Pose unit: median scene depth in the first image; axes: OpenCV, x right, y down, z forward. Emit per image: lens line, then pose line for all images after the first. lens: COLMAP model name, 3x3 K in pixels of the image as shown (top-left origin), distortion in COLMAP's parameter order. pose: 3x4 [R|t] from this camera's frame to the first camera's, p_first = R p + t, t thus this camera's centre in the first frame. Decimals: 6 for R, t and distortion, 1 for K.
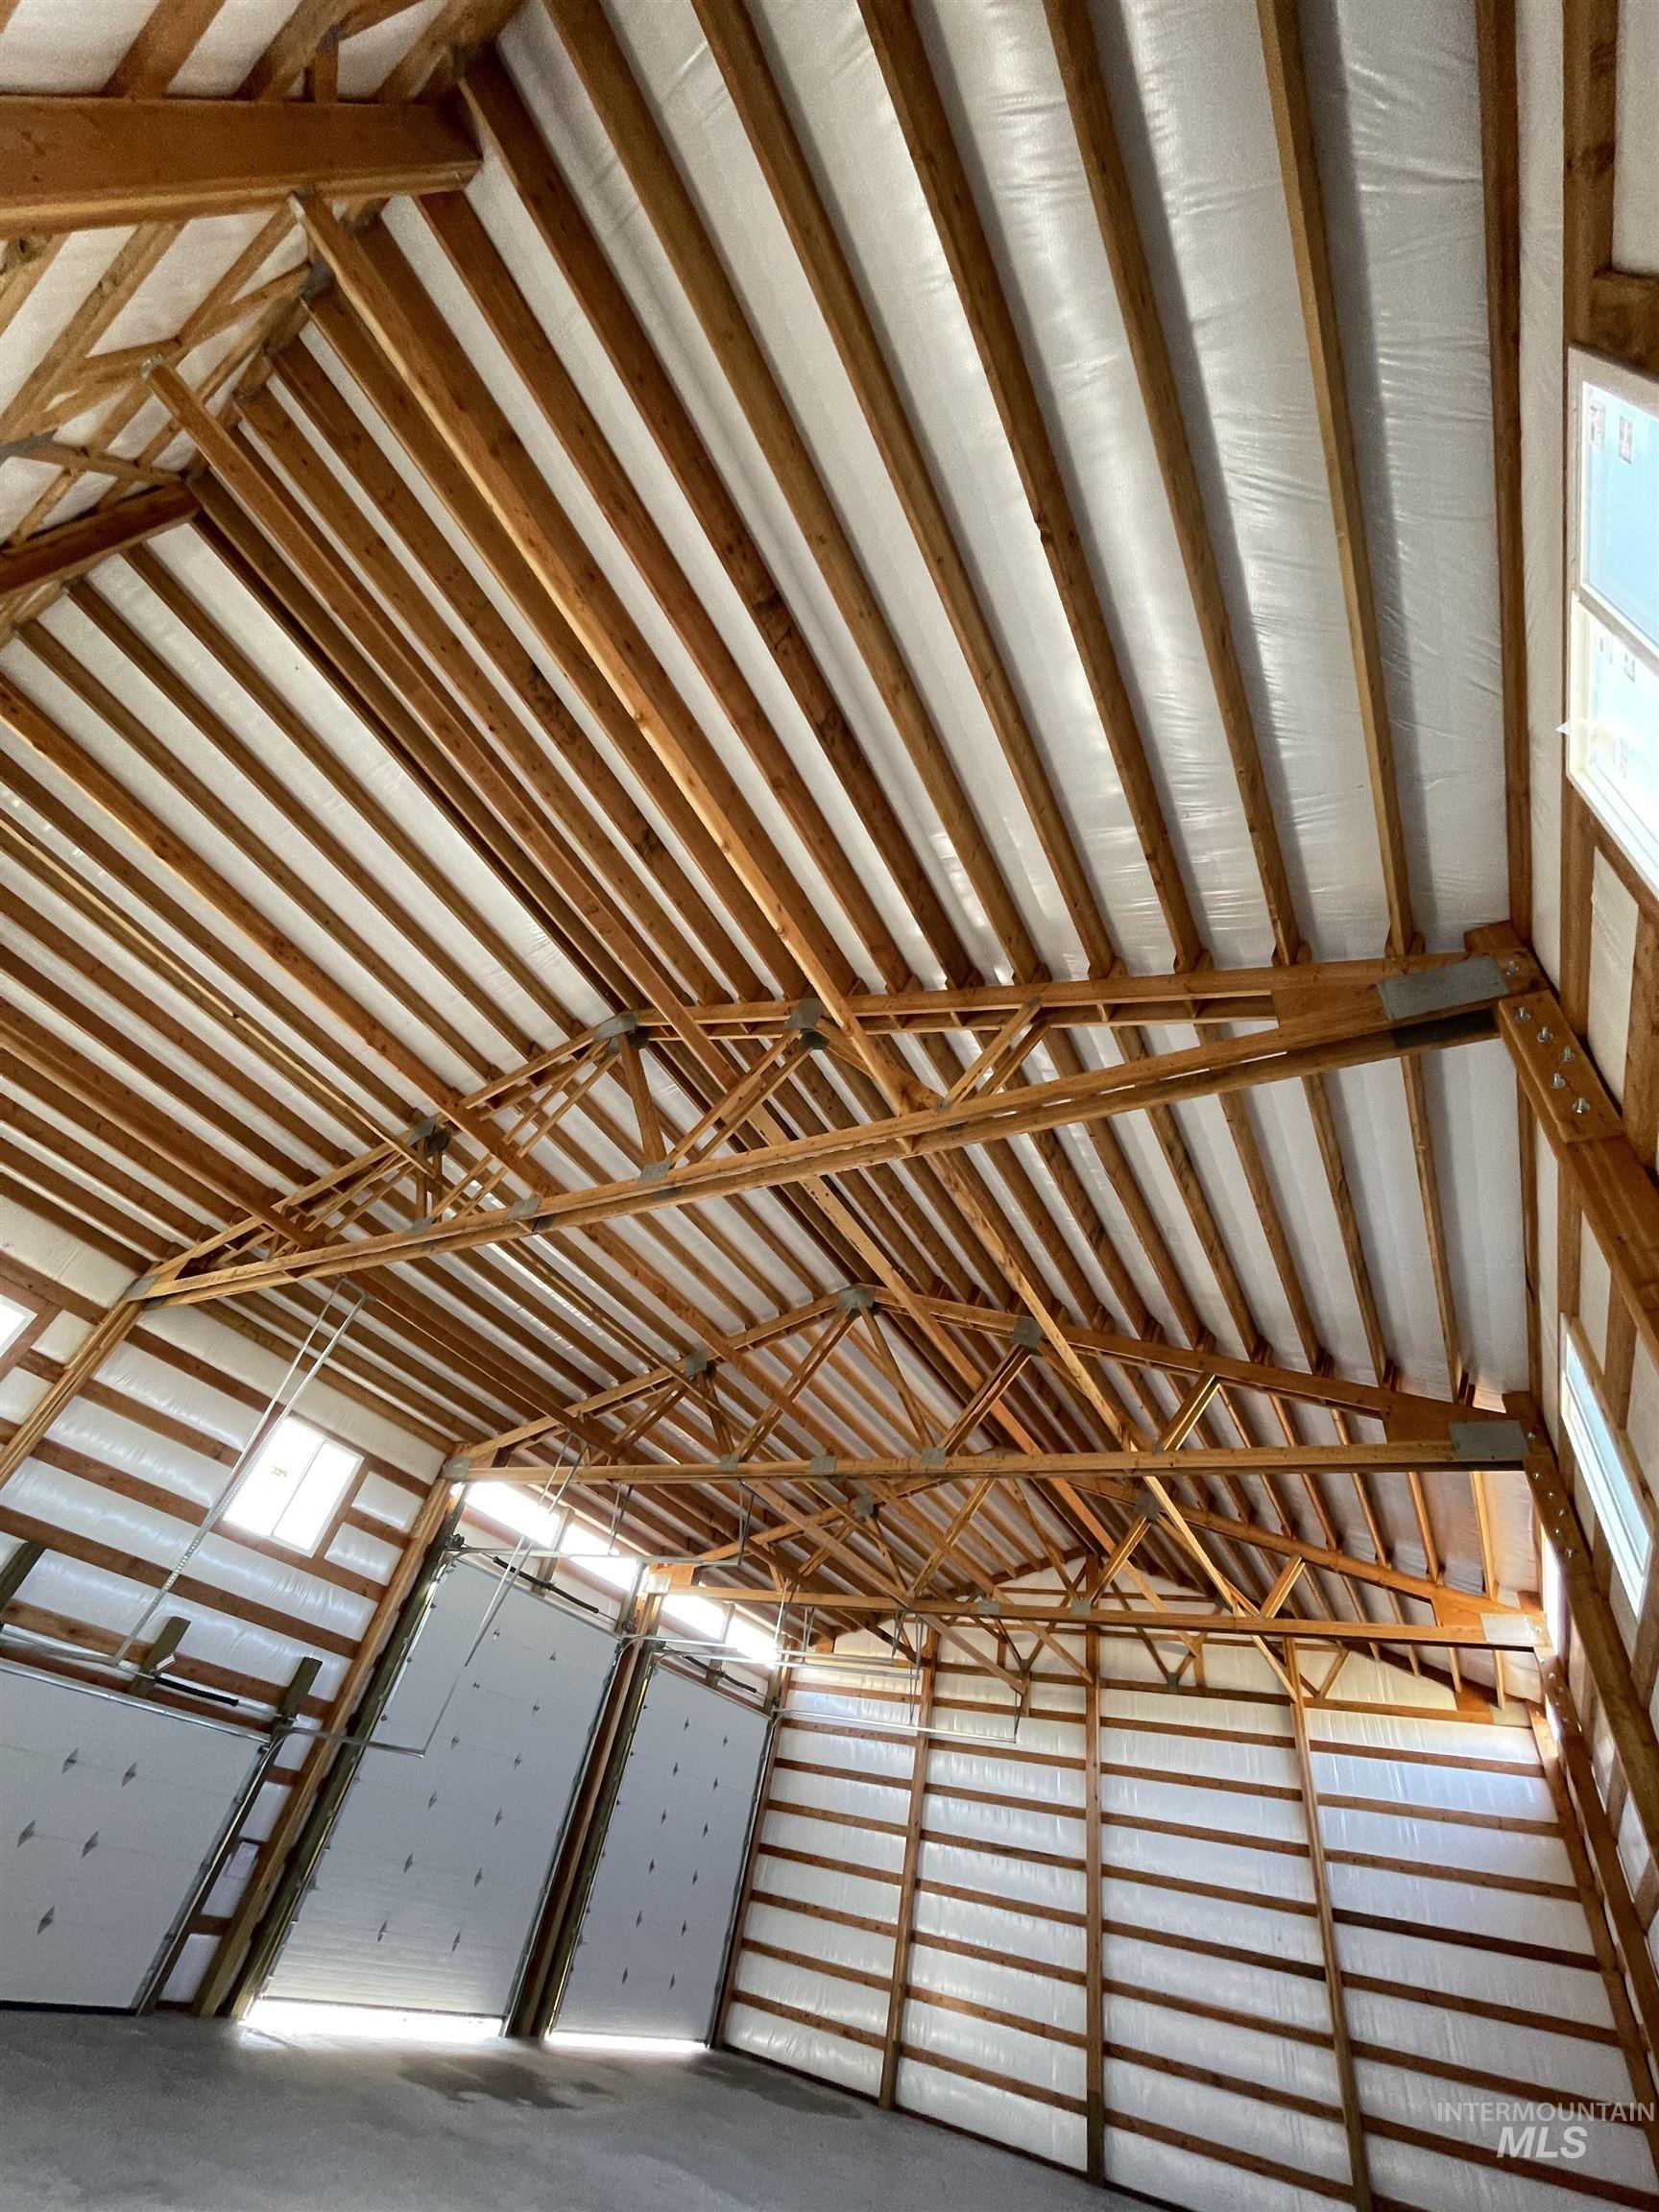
lens RADIAL K [[896.1, 0, 826.2], [0, 896.1, 1102.9], [0, 0, 1]] dist [-0.003070, 0.000161]
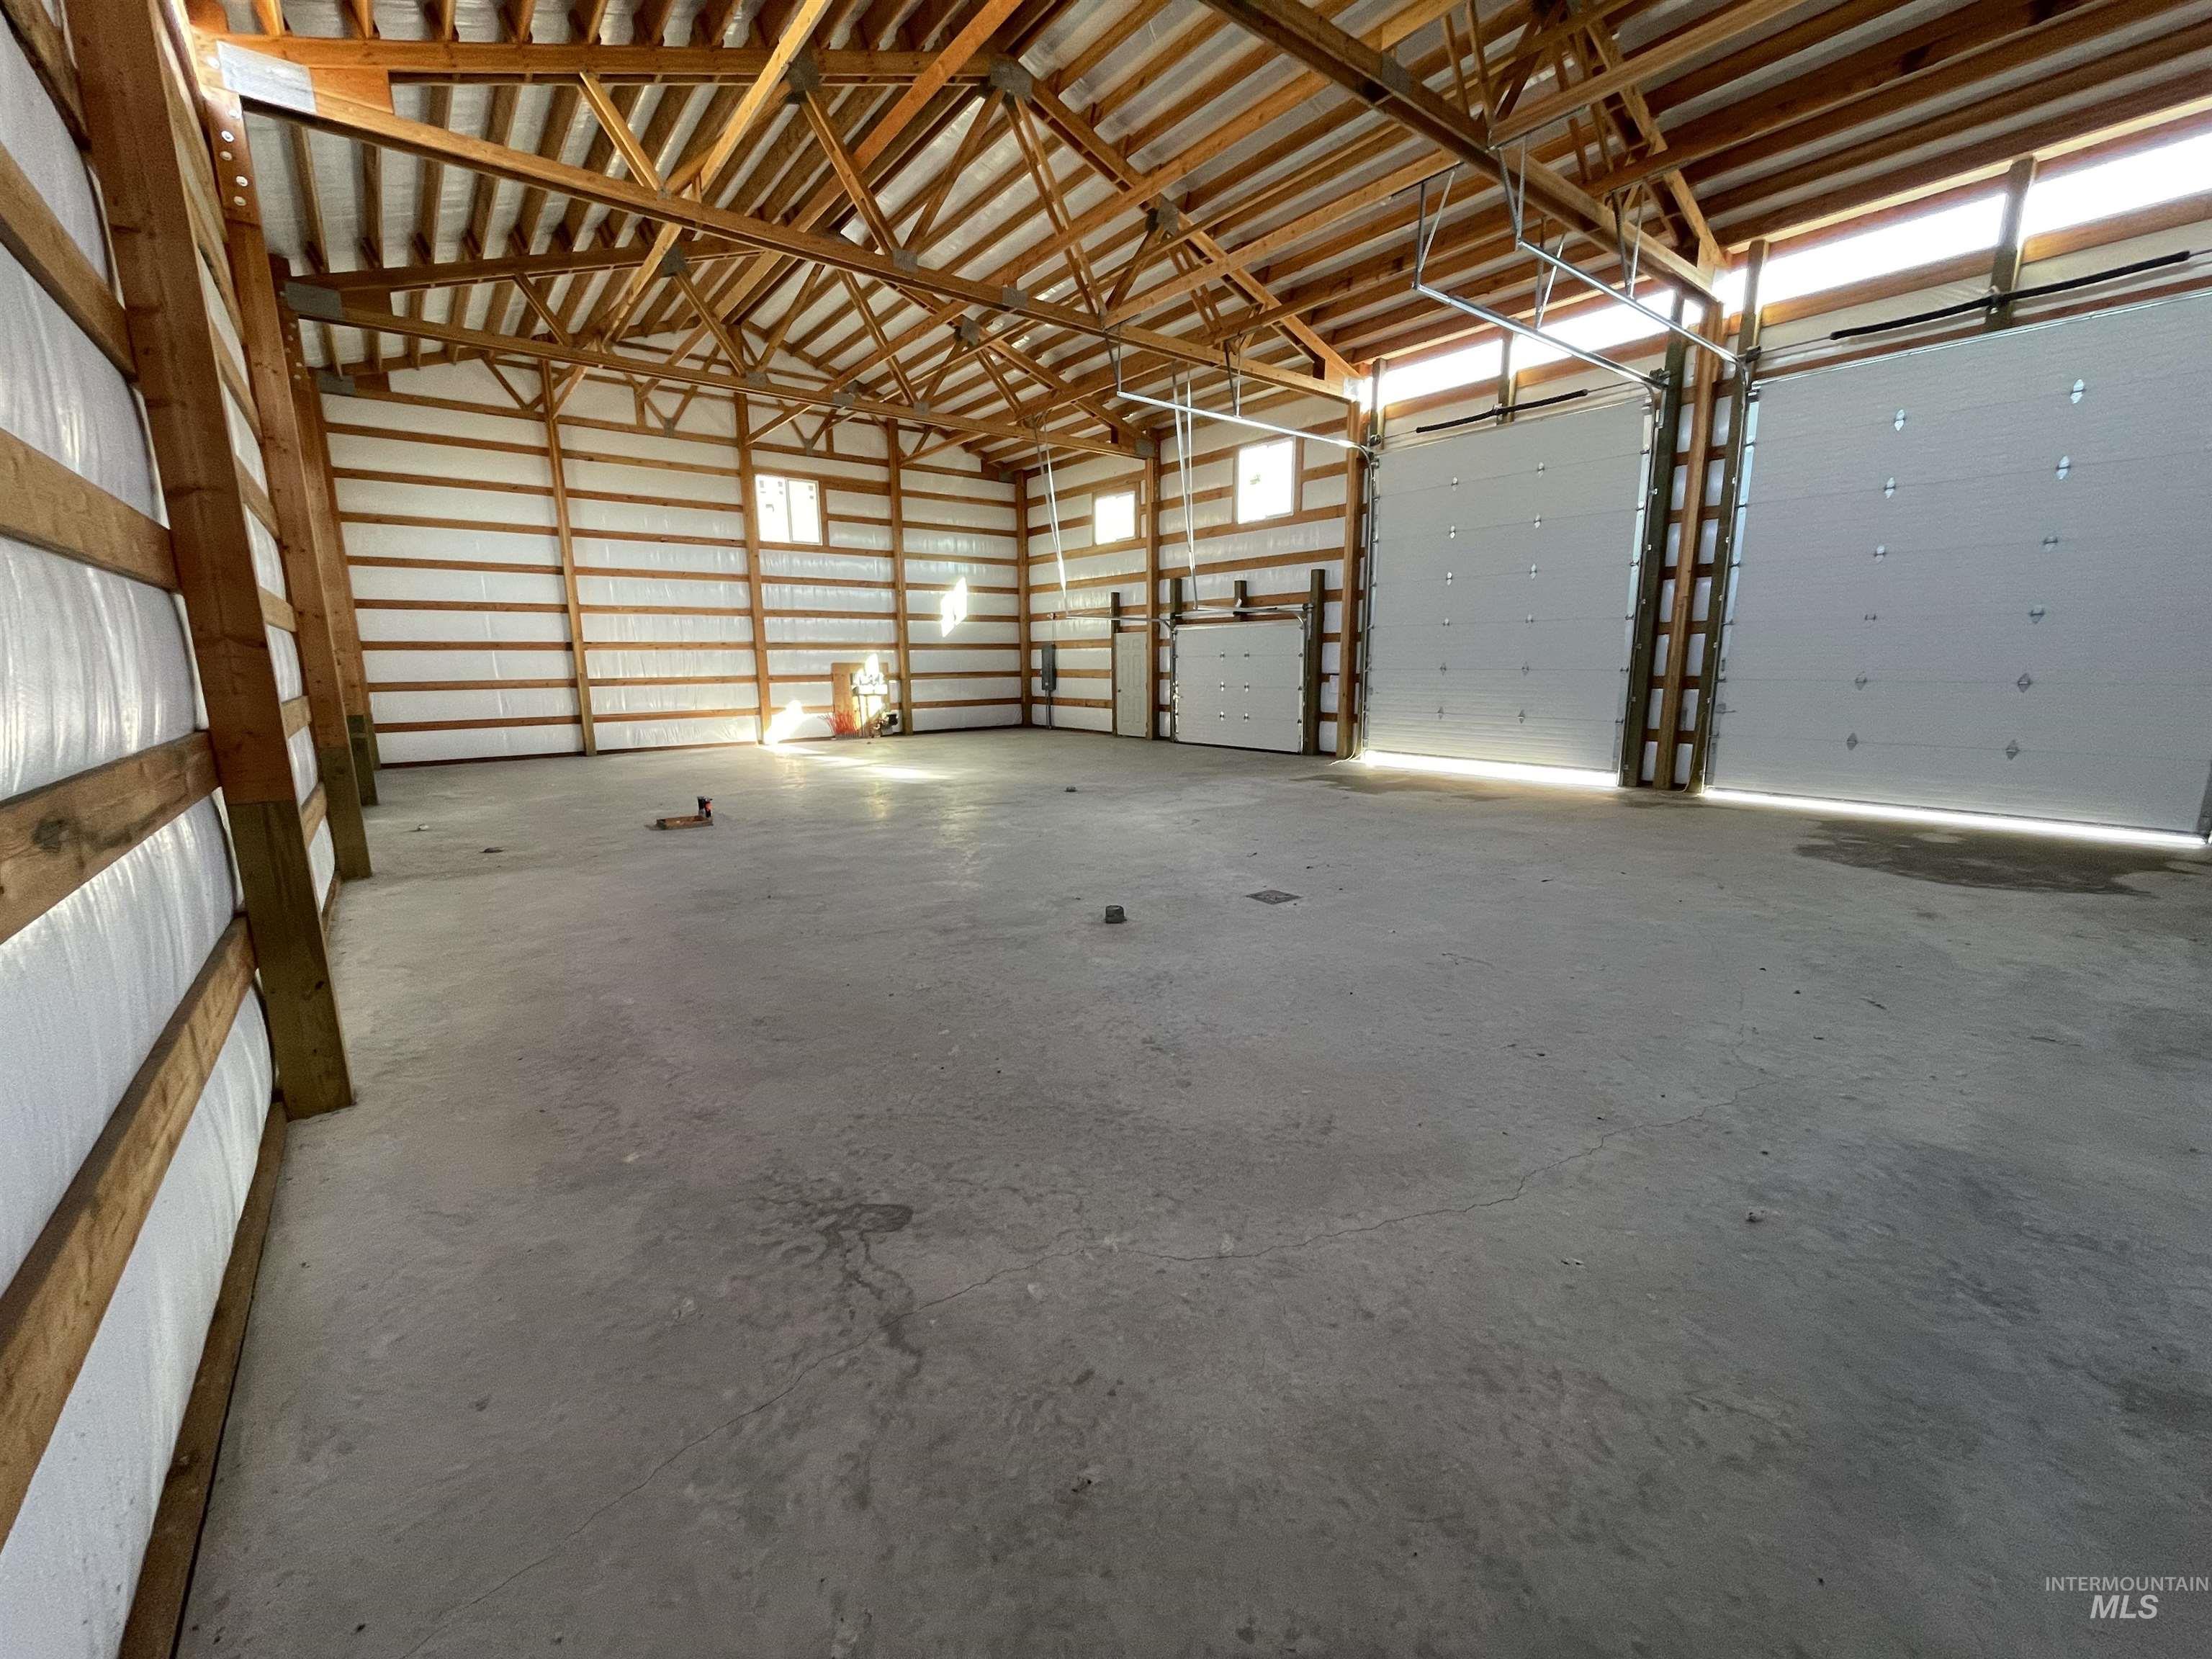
lens RADIAL K [[896.1, 0, 1106.4], [0, 896.1, 838.1], [0, 0, 1]] dist [-0.003070, 0.000161]
pose [[-0.376881, 0.001042, -0.926261, 0.742280], [0.575546, 0.783784, -0.233299, 0.978522], [0.725746, -0.621032, -0.295993, 0.831879]]
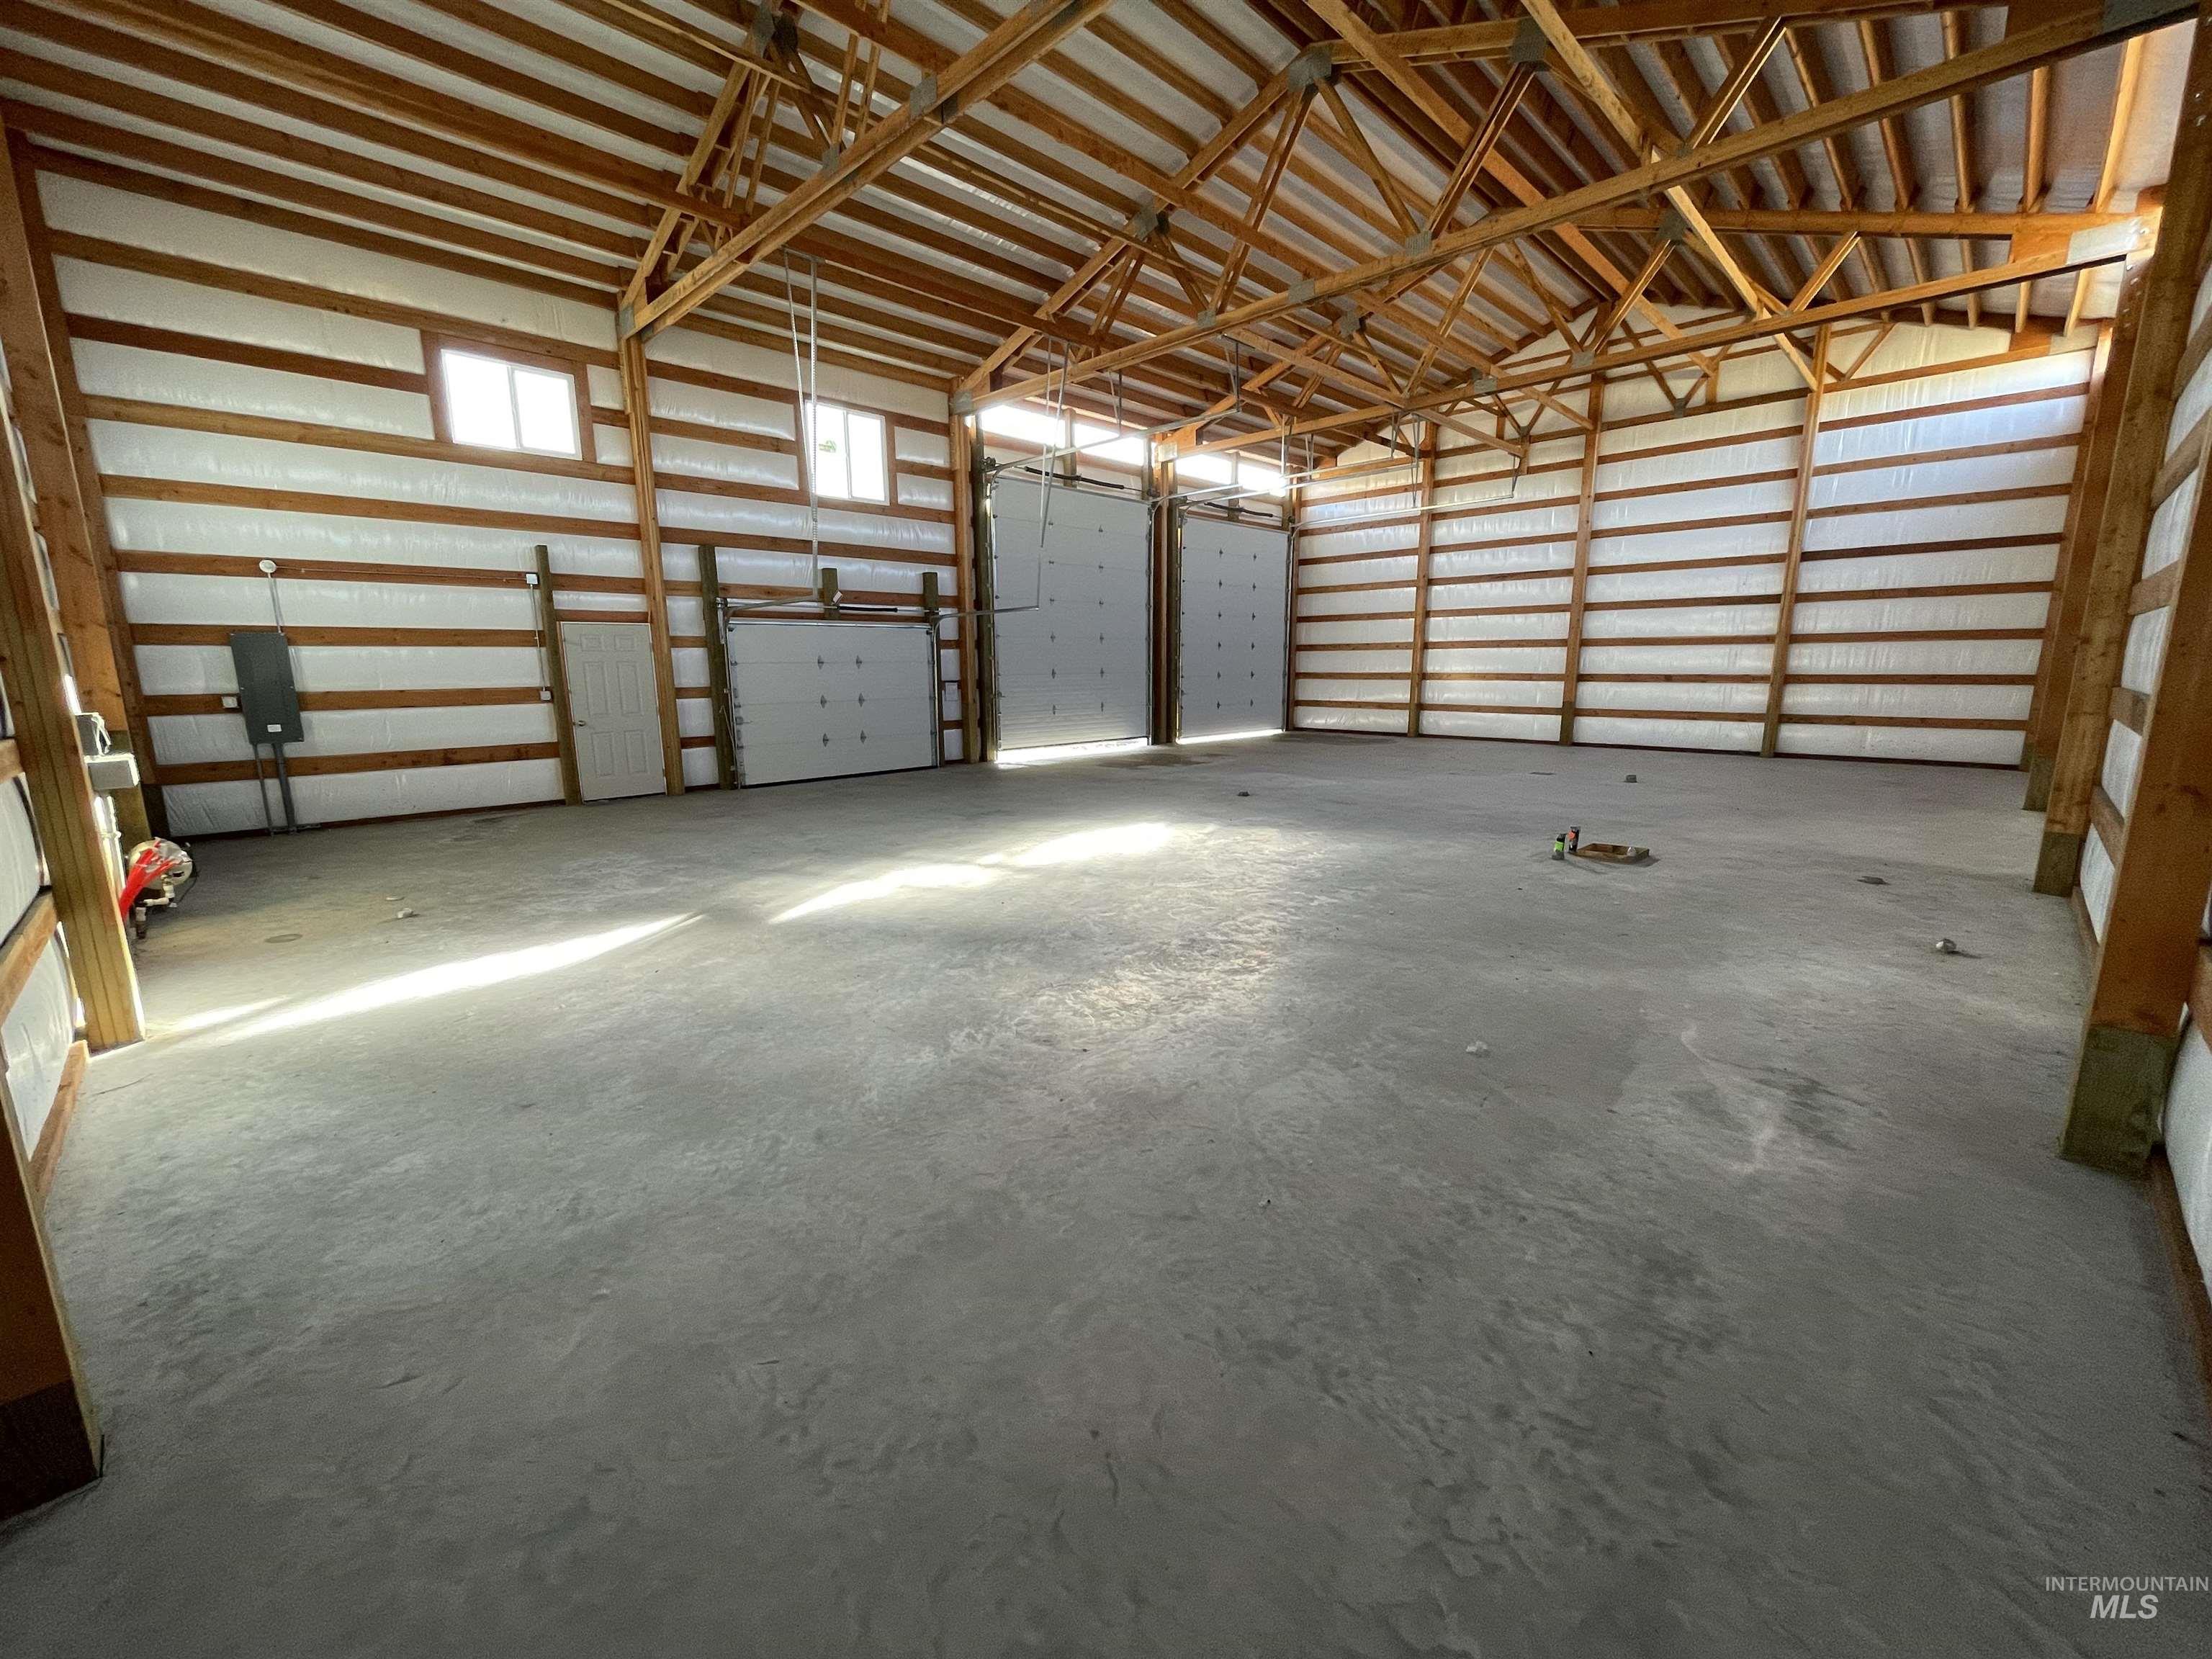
lens RADIAL K [[896.1, 0, 1106.5], [0, 896.1, 836.3], [0, 0, 1]] dist [-0.003070, 0.000161]
pose [[0.945921, -0.141252, -0.292029, -0.003122], [0.316759, 0.596382, 0.737559, -0.026340], [0.069979, -0.790175, 0.608873, -0.072203]]
